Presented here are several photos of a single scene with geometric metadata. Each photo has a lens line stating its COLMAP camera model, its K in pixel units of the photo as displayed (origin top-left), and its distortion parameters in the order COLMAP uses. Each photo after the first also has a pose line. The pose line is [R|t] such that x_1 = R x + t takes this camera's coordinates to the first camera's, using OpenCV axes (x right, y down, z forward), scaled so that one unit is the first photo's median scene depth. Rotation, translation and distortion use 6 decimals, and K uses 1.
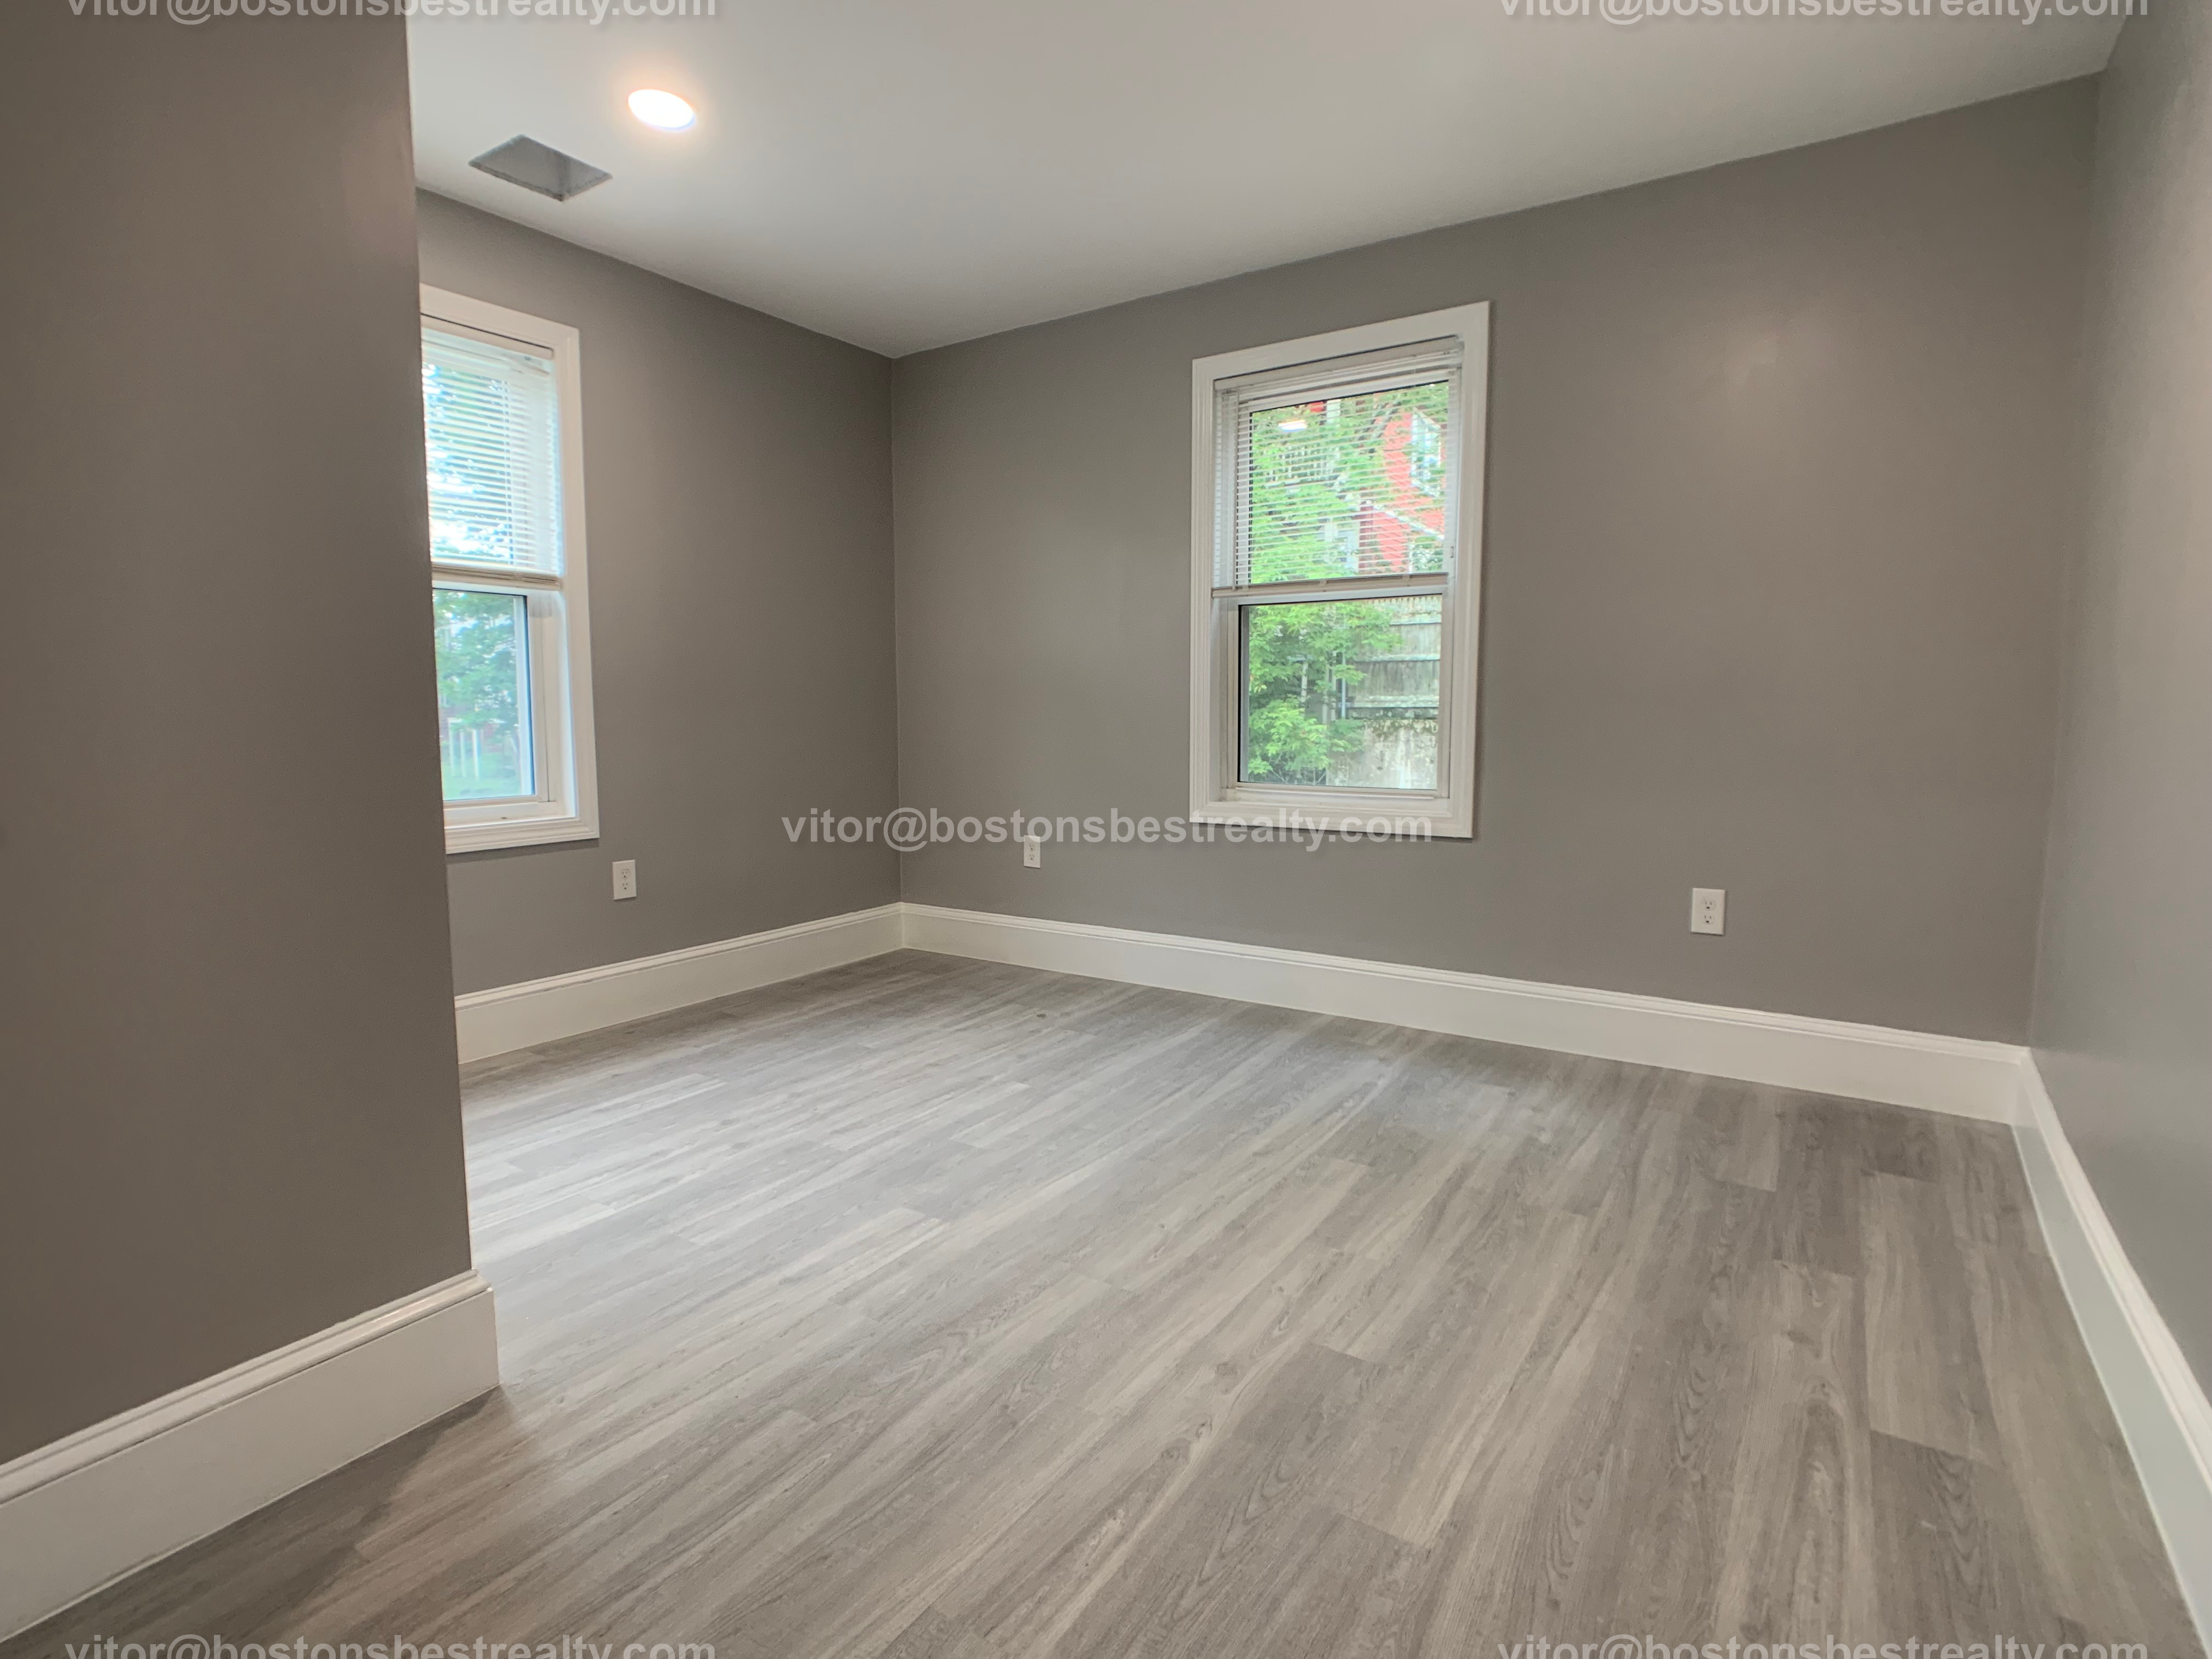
lens RADIAL K [[1106.1, 0, 1133.2], [0, 1106.1, 846.4], [0, 0, 1]] dist [-0.038210, 0.018936]
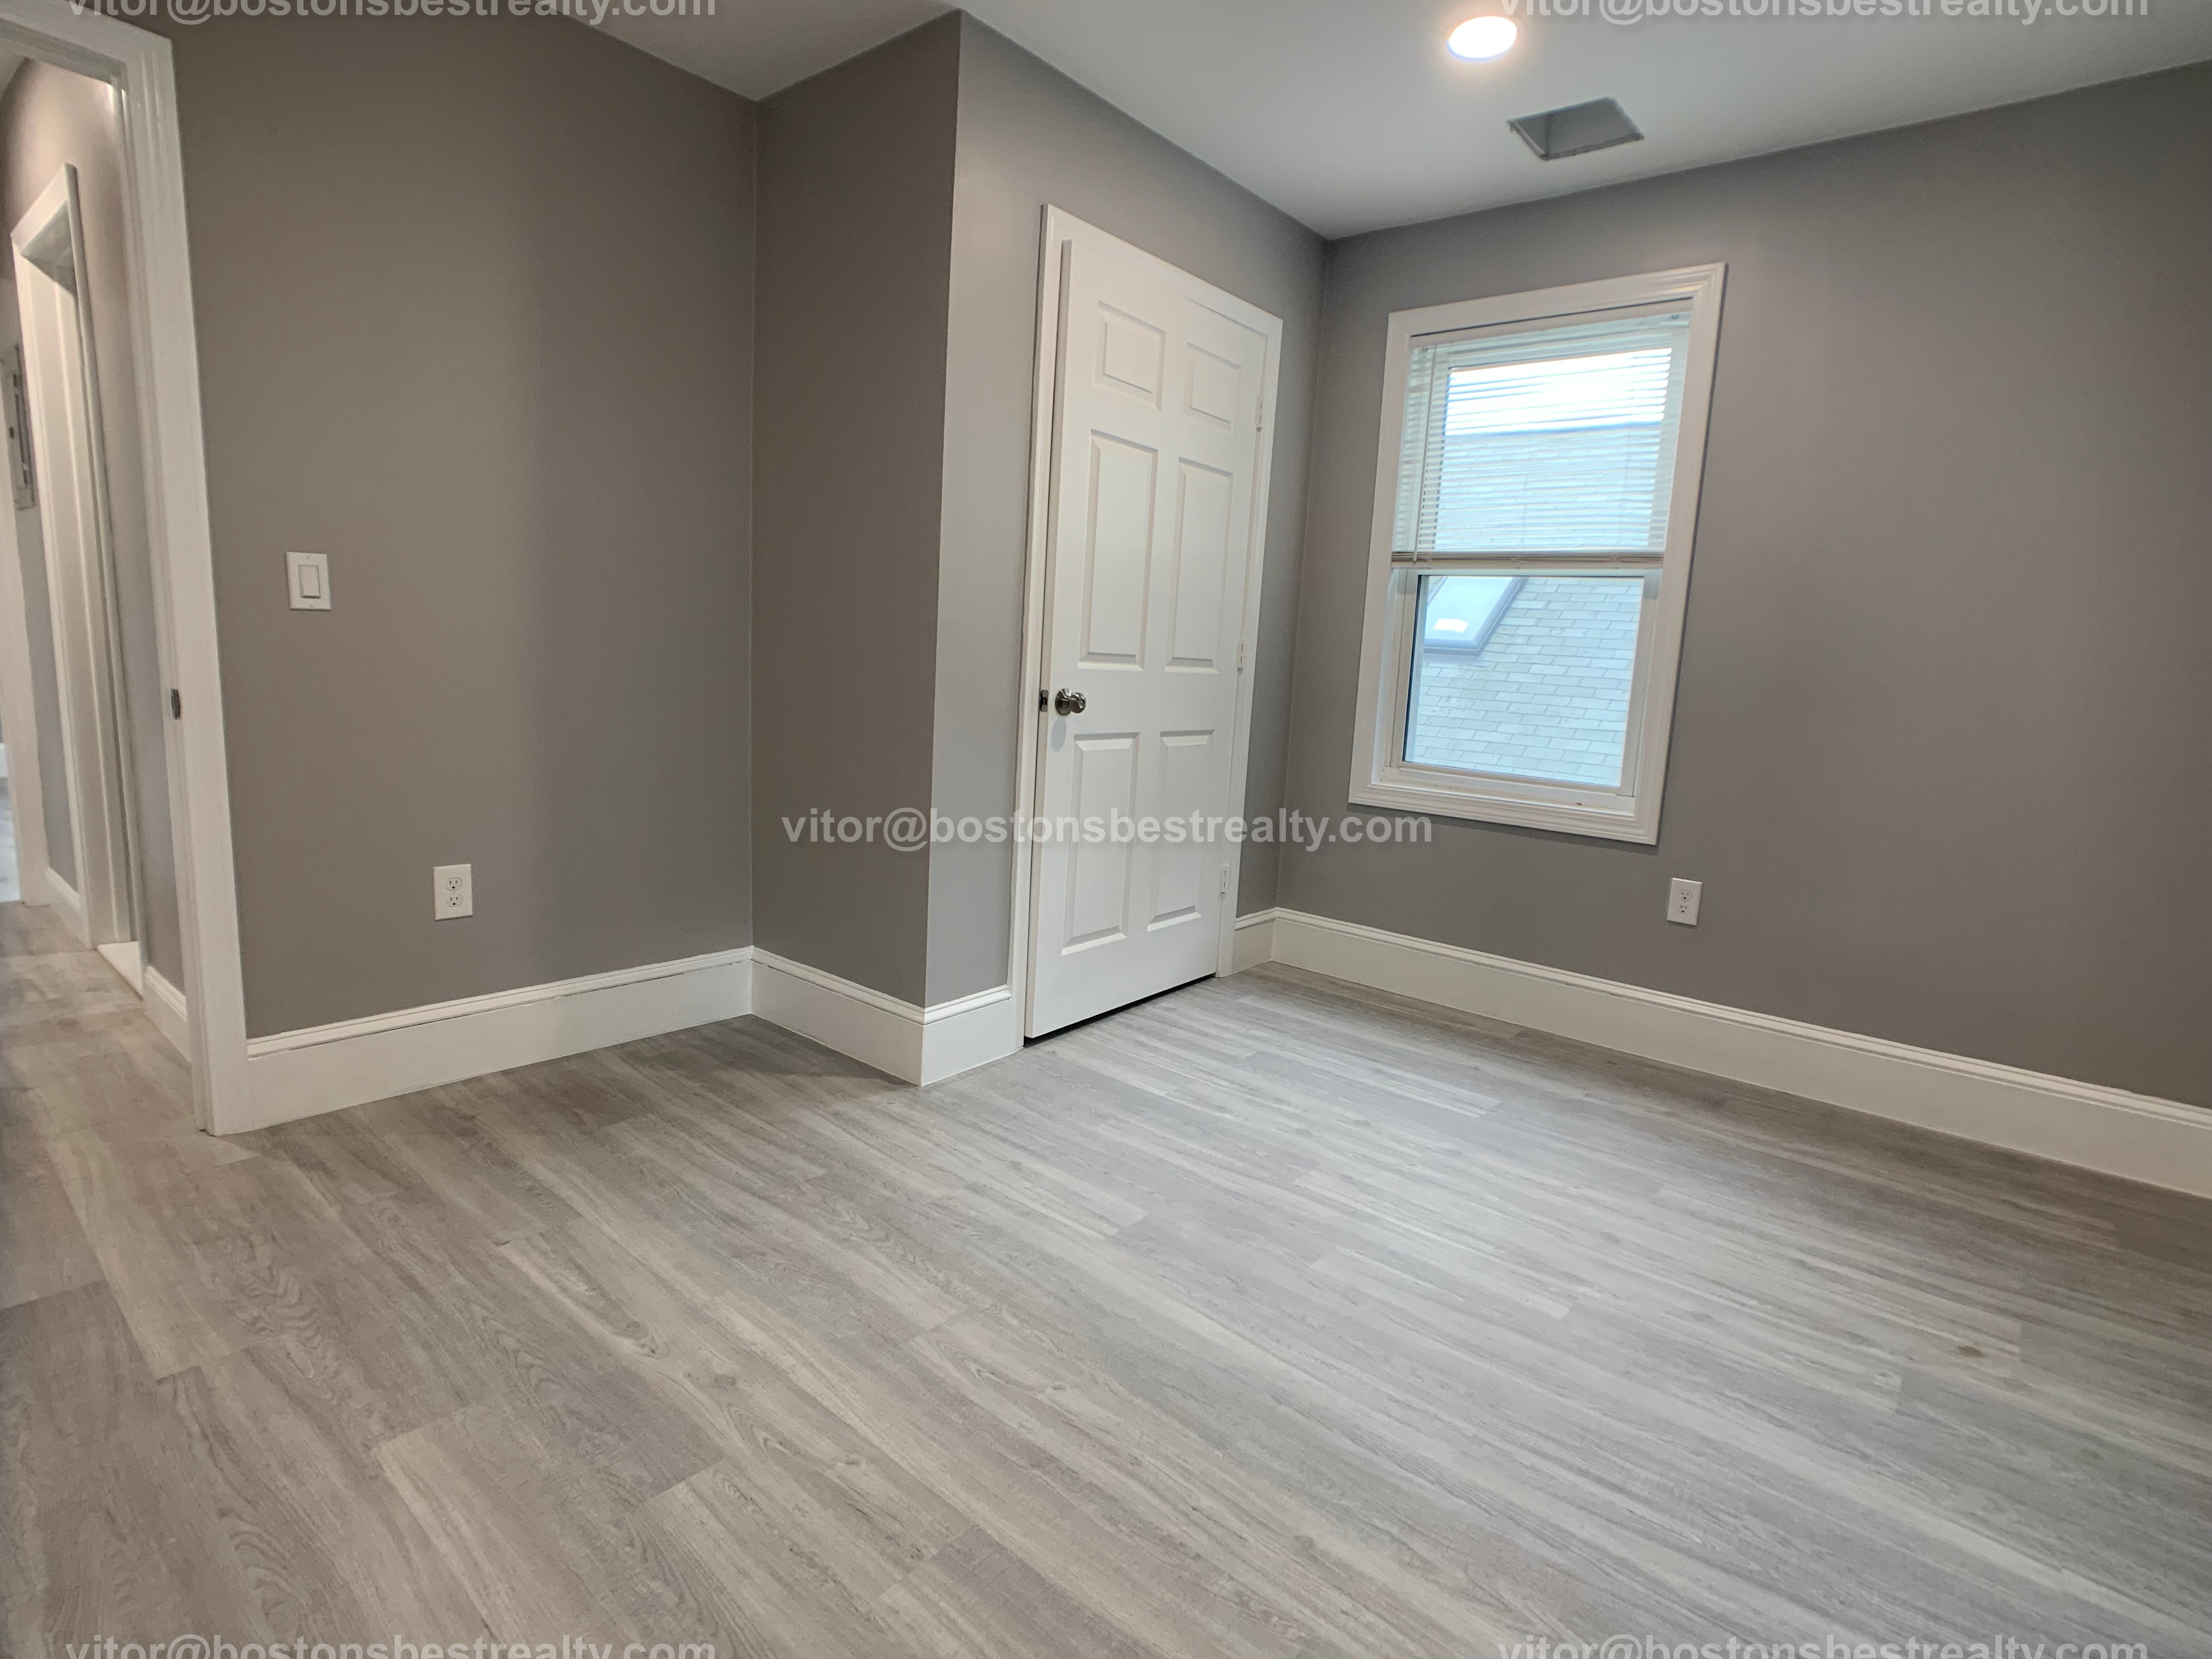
lens RADIAL K [[1106.1, 0, 1133.2], [0, 1106.1, 846.4], [0, 0, 1]] dist [-0.038210, 0.018936]
pose [[-0.118348, 0.173571, -0.977684, 0.711868], [-0.181367, 0.964262, 0.193142, -0.169121], [0.976268, 0.200178, -0.082638, 1.078811]]
